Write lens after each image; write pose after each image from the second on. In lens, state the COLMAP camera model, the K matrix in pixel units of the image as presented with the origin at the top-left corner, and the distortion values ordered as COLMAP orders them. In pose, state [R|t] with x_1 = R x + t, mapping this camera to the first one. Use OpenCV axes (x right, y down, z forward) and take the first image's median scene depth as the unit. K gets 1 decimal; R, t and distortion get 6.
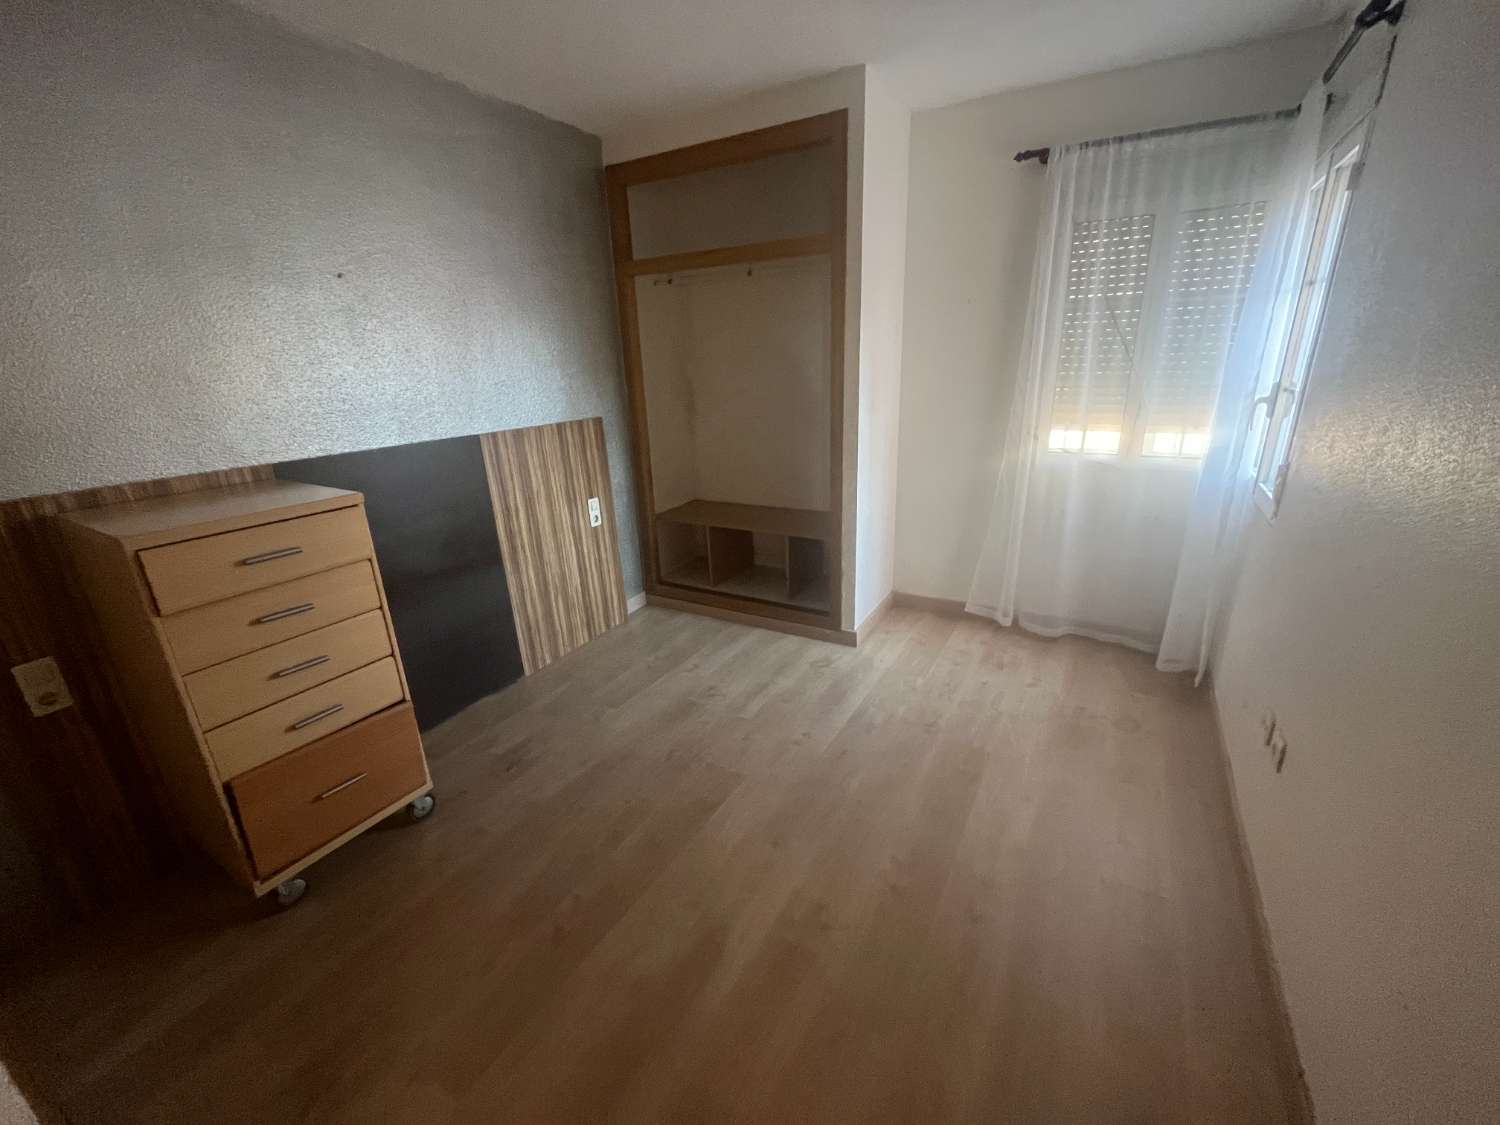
lens RADIAL K [[609.7, 0, 748.4], [0, 609.7, 566.8], [0, 0, 1]] dist [-0.001542, -0.000547]
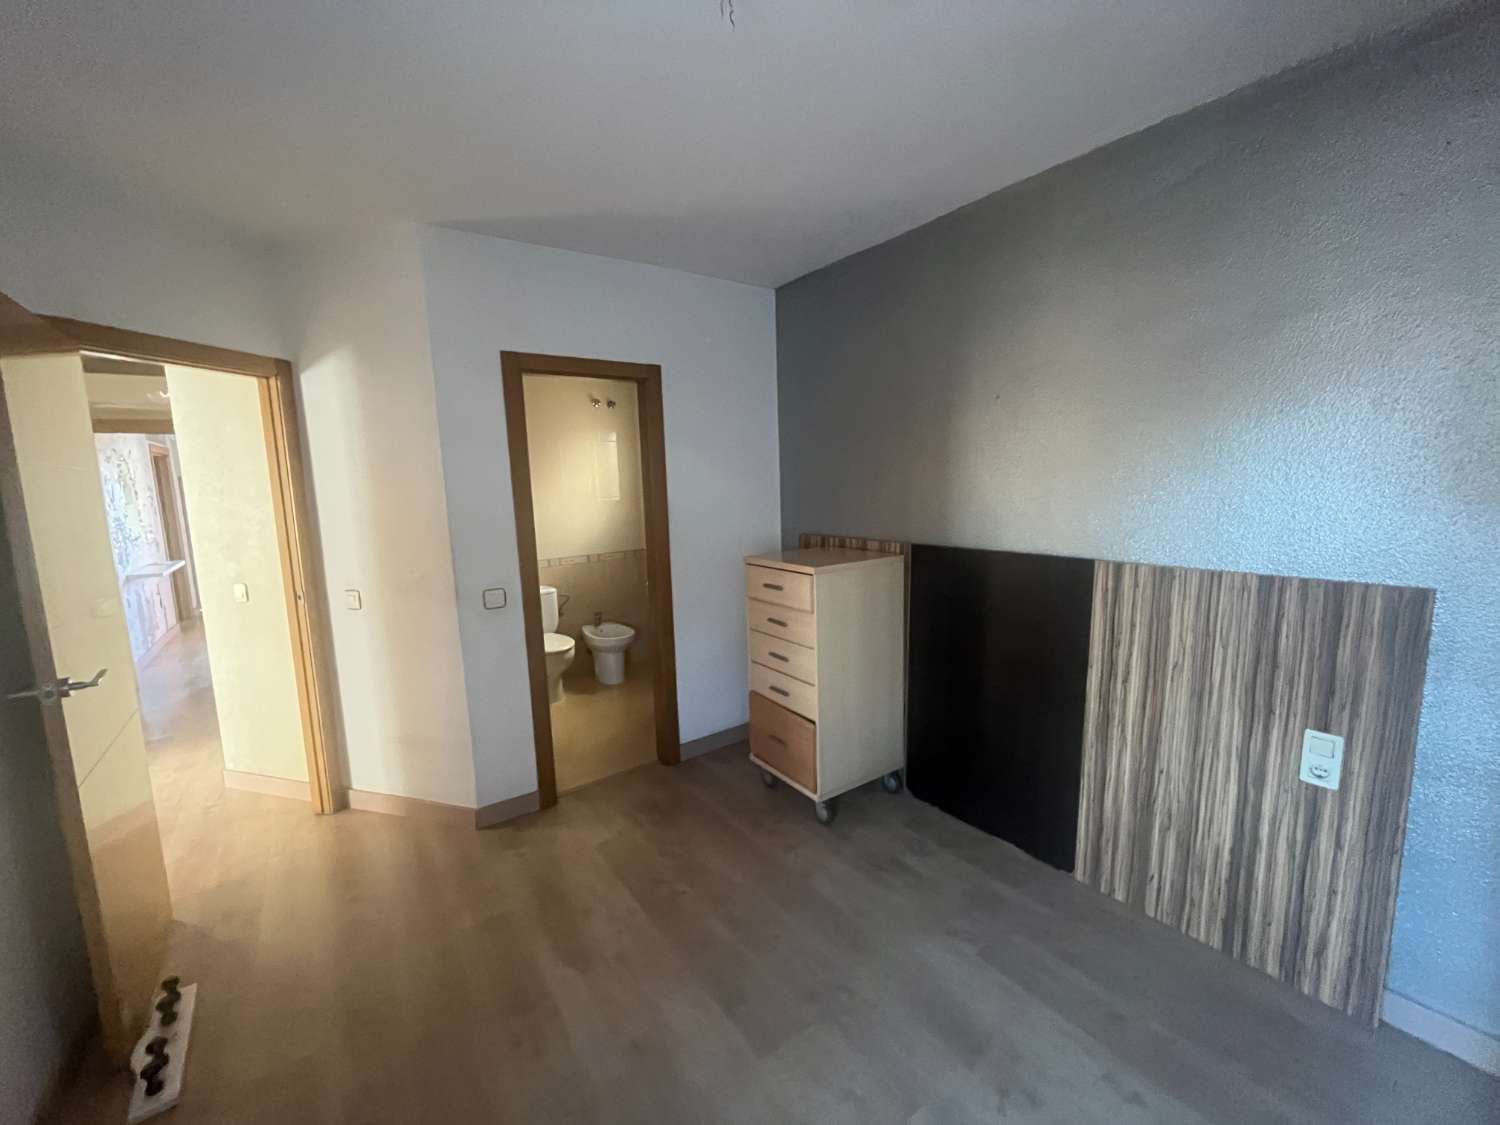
lens RADIAL K [[609.7, 0, 742.9], [0, 609.7, 558.2], [0, 0, 1]] dist [-0.001542, -0.000547]
pose [[-0.399285, 0.167372, -0.901420, 0.395524], [-0.265397, 0.920001, 0.288380, -0.282209], [0.877574, 0.354380, -0.322922, 0.733671]]
